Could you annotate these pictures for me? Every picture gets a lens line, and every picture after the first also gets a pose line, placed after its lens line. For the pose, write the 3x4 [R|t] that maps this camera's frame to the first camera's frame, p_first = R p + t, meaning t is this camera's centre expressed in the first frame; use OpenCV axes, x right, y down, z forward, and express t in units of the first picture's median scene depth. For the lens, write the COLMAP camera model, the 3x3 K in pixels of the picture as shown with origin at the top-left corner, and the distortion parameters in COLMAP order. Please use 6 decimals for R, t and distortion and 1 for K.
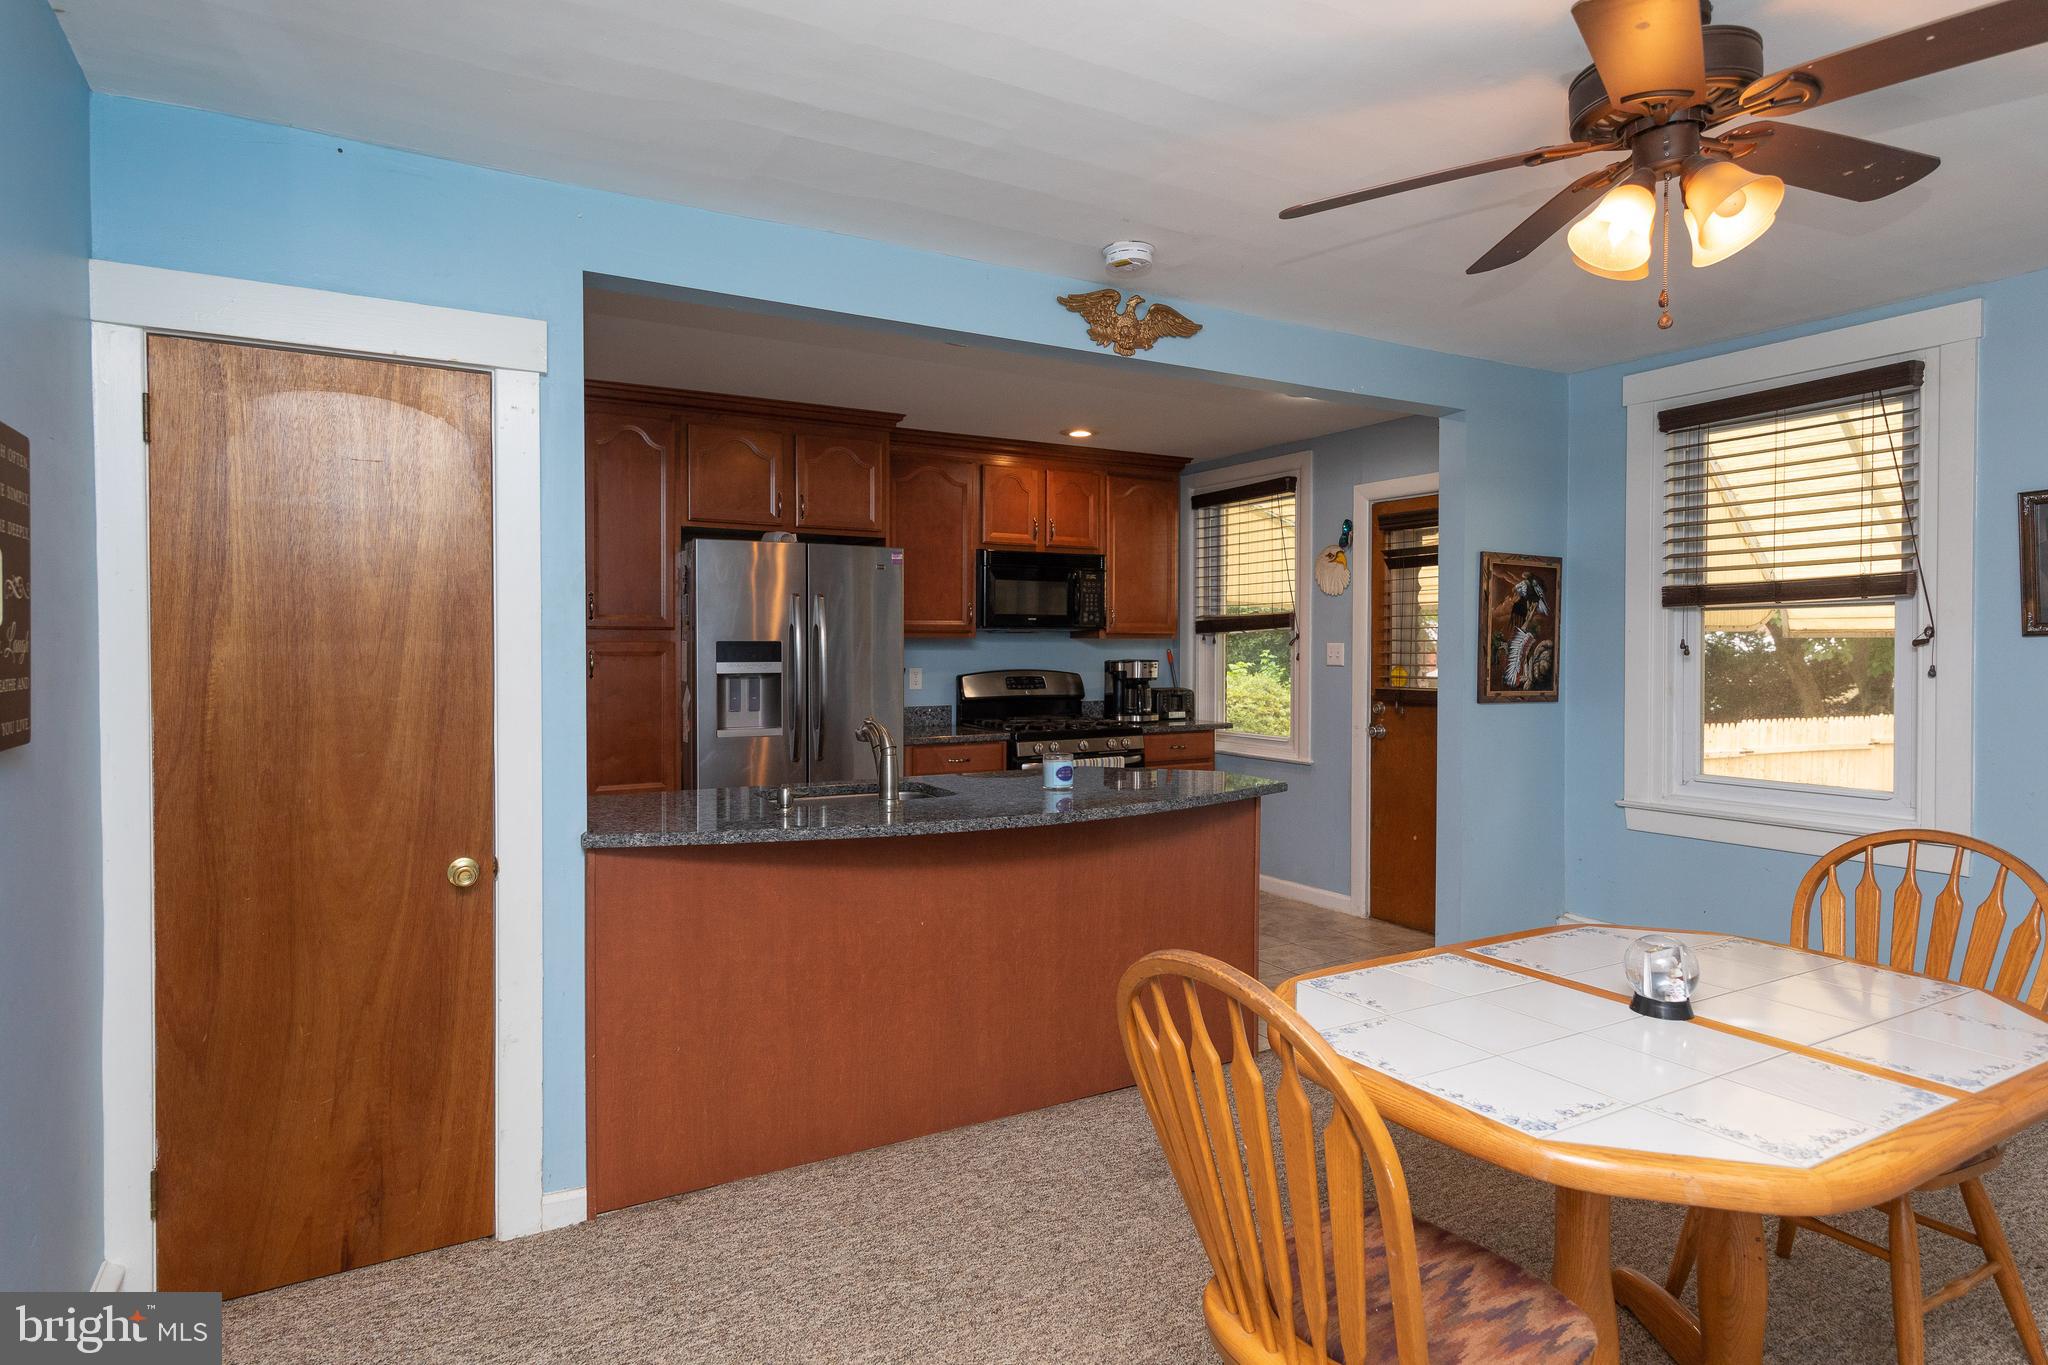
lens RADIAL K [[1129.3, 0, 995.2], [0, 1129.3, 661.6], [0, 0, 1]] dist [-0.003354, 0.001561]
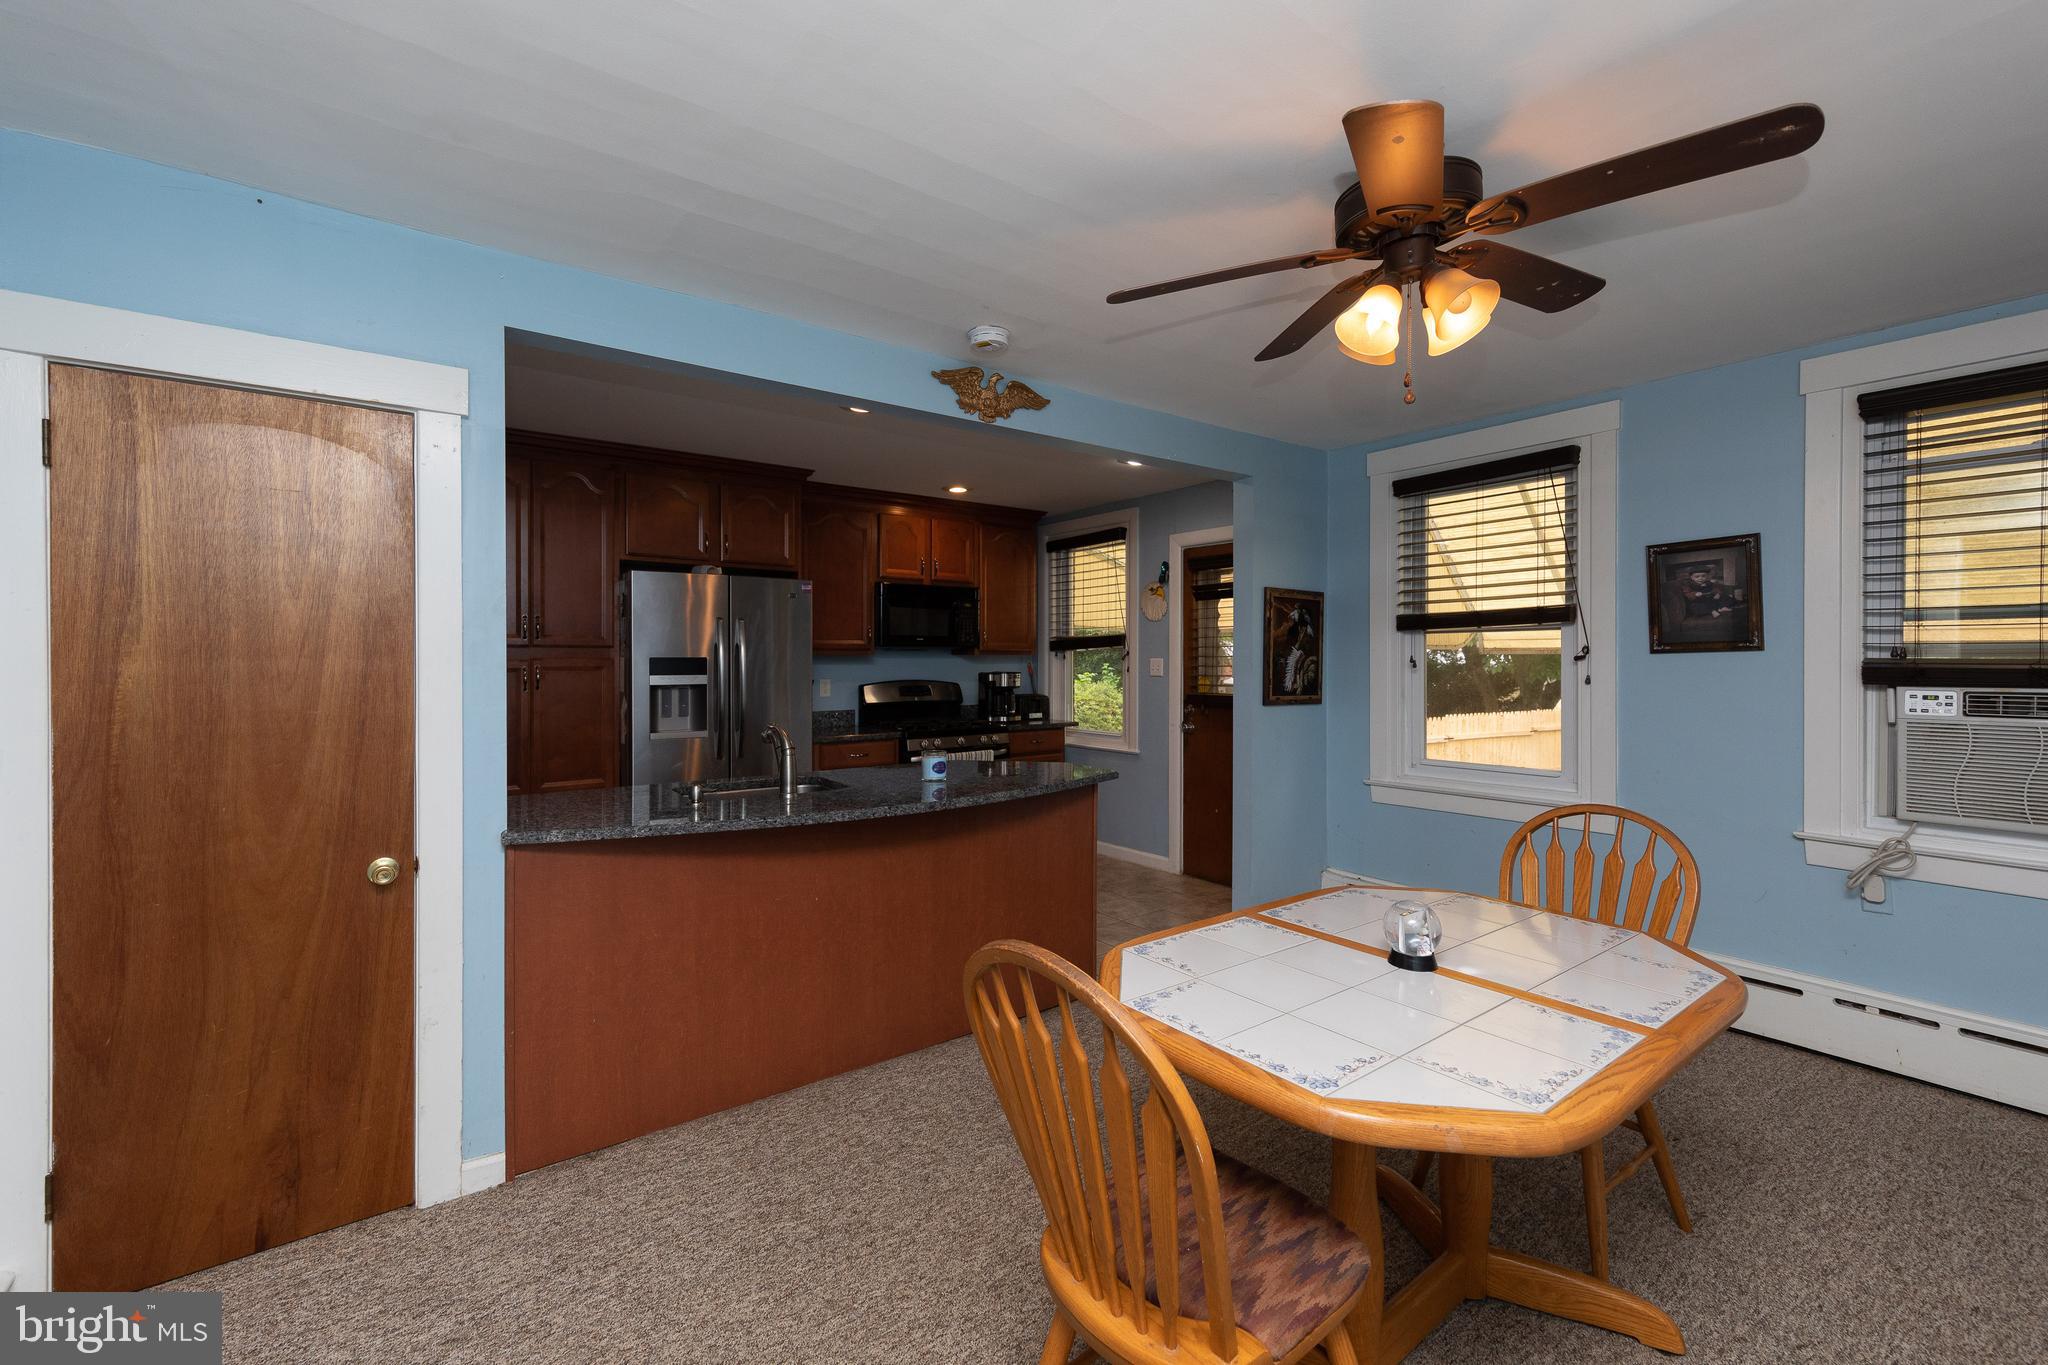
lens RADIAL K [[872.7, 0, 1052.5], [0, 872.7, 669.3], [0, 0, 1]] dist [0.001349, 0.000052]
pose [[0.985396, -0.004150, 0.170230, 0.025830], [0.004701, 0.999985, -0.002829, -0.002623], [-0.170216, 0.003588, 0.985400, 0.071113]]
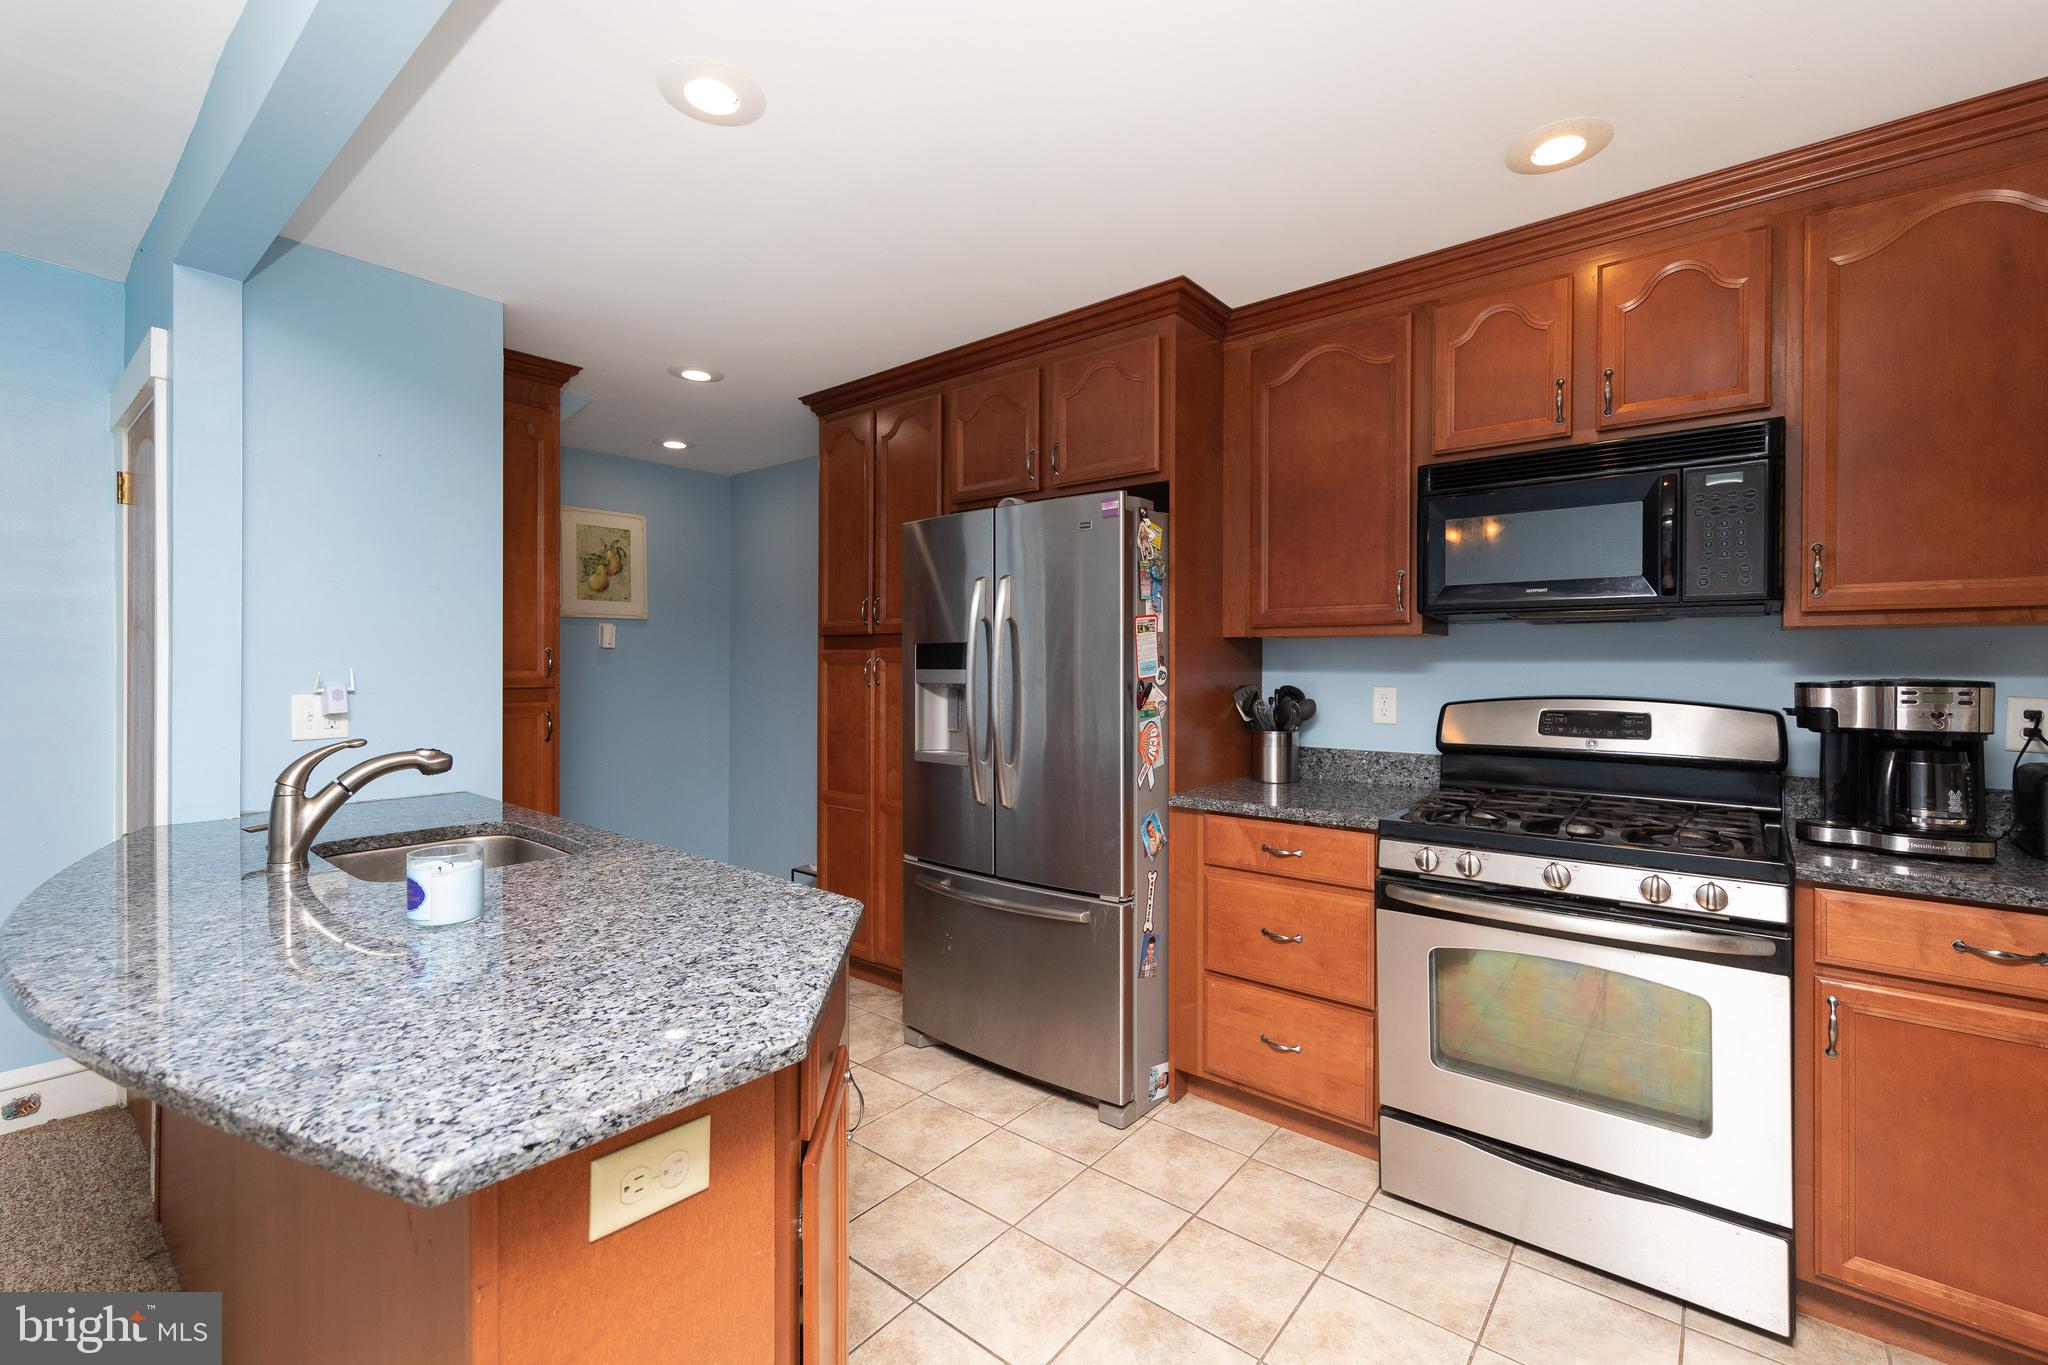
lens RADIAL K [[872.7, 0, 1052.5], [0, 872.7, 669.3], [0, 0, 1]] dist [0.001349, 0.000052]
pose [[0.365060, 0.000032, -0.930984, 0.448307], [-0.015951, 0.999853, -0.006220, 0.002062], [0.930847, 0.017121, 0.365007, 1.008323]]
